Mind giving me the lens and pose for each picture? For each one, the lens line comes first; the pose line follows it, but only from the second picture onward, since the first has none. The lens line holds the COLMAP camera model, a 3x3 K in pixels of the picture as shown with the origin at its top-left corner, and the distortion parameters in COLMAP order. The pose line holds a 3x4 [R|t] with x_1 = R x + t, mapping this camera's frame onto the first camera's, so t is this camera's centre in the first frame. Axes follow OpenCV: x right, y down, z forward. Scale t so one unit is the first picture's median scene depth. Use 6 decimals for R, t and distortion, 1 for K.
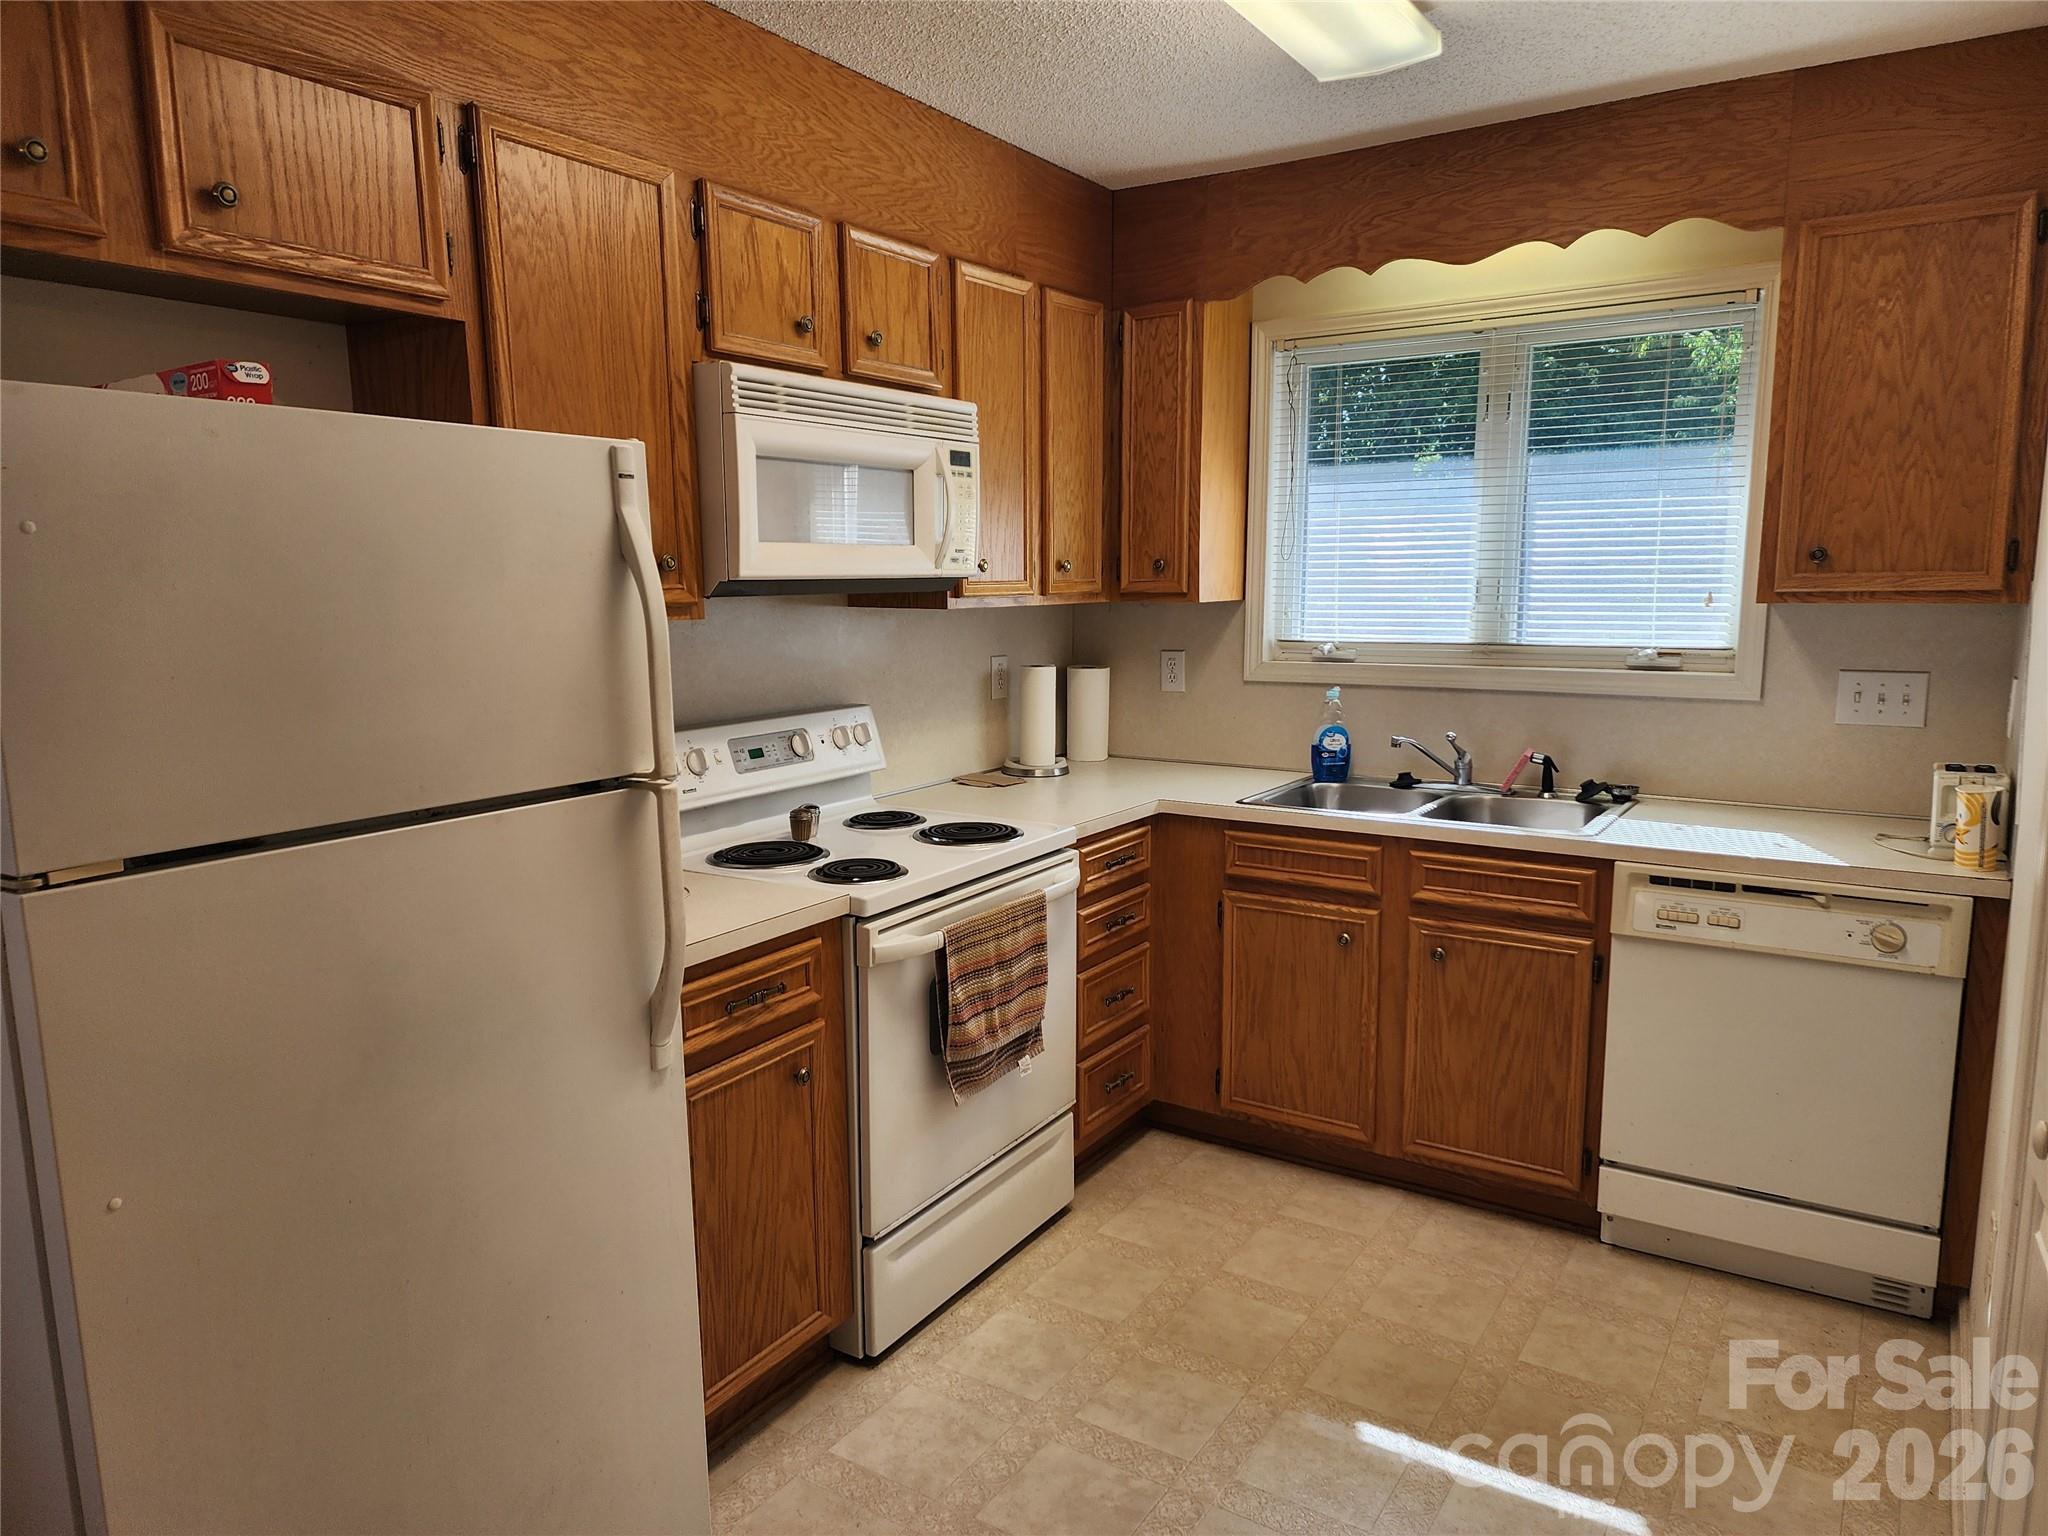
lens RADIAL K [[1355.9, 0, 1036.0], [0, 1355.9, 768.7], [0, 0, 1]] dist [0.024796, -0.042277]
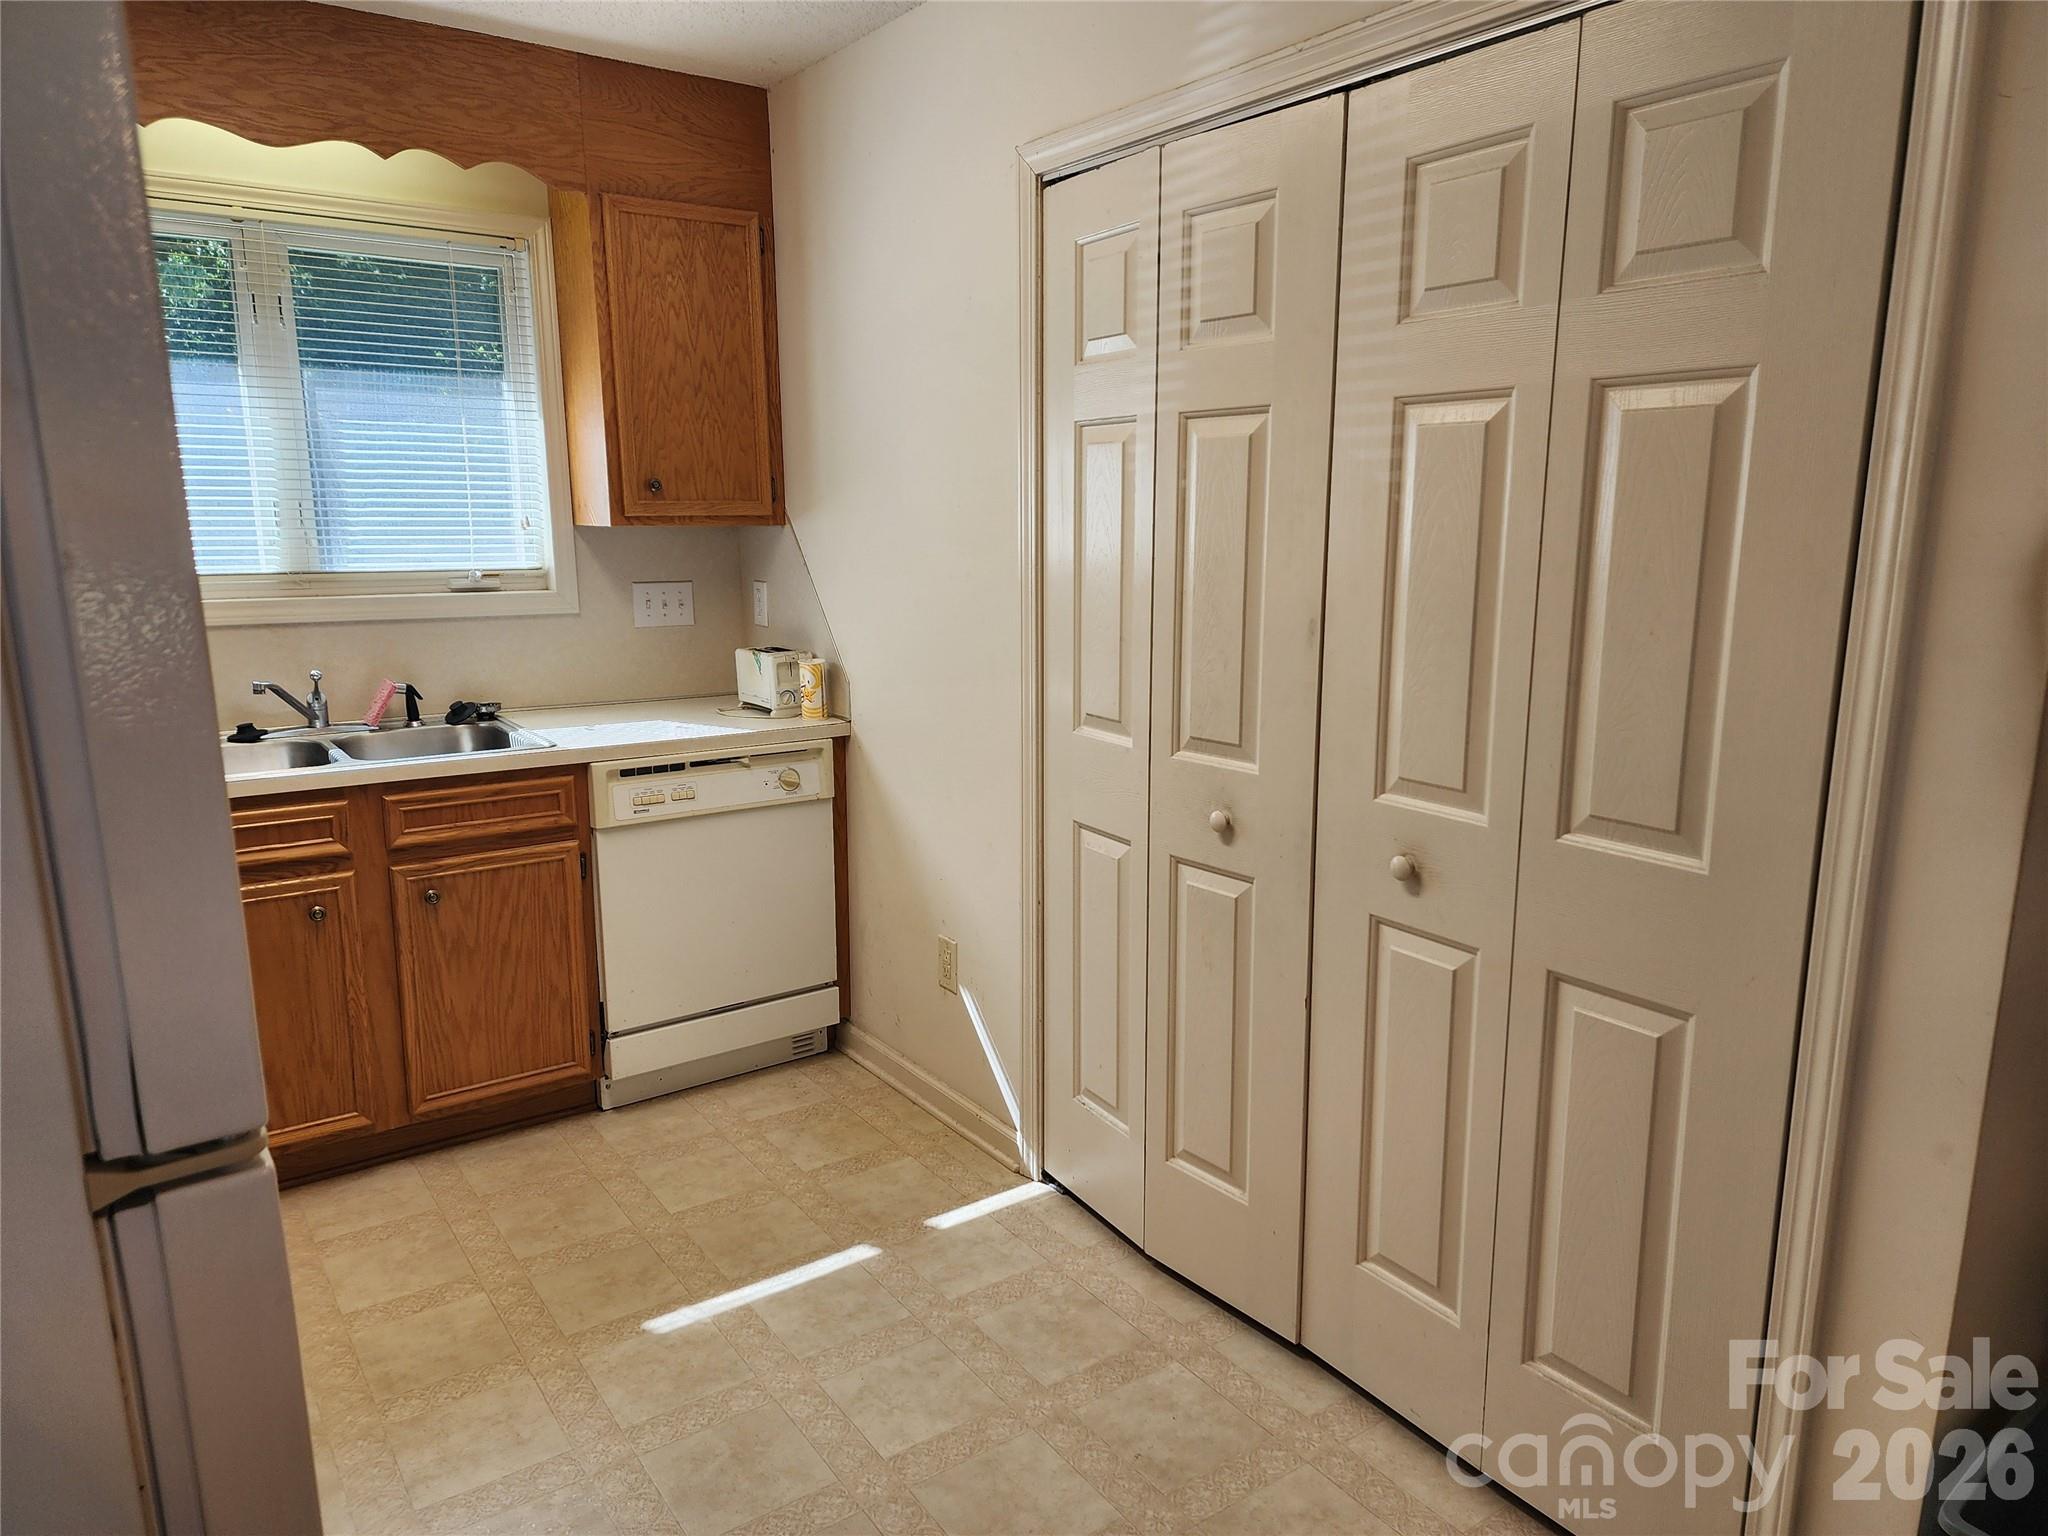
lens RADIAL K [[1355.9, 0, 1036.0], [0, 1355.9, 768.7], [0, 0, 1]] dist [0.024796, -0.042277]
pose [[0.335442, -0.166568, 0.927218, -0.457255], [0.123382, 0.983534, 0.132049, -0.027377], [-0.933946, 0.070107, 0.350471, 0.277051]]
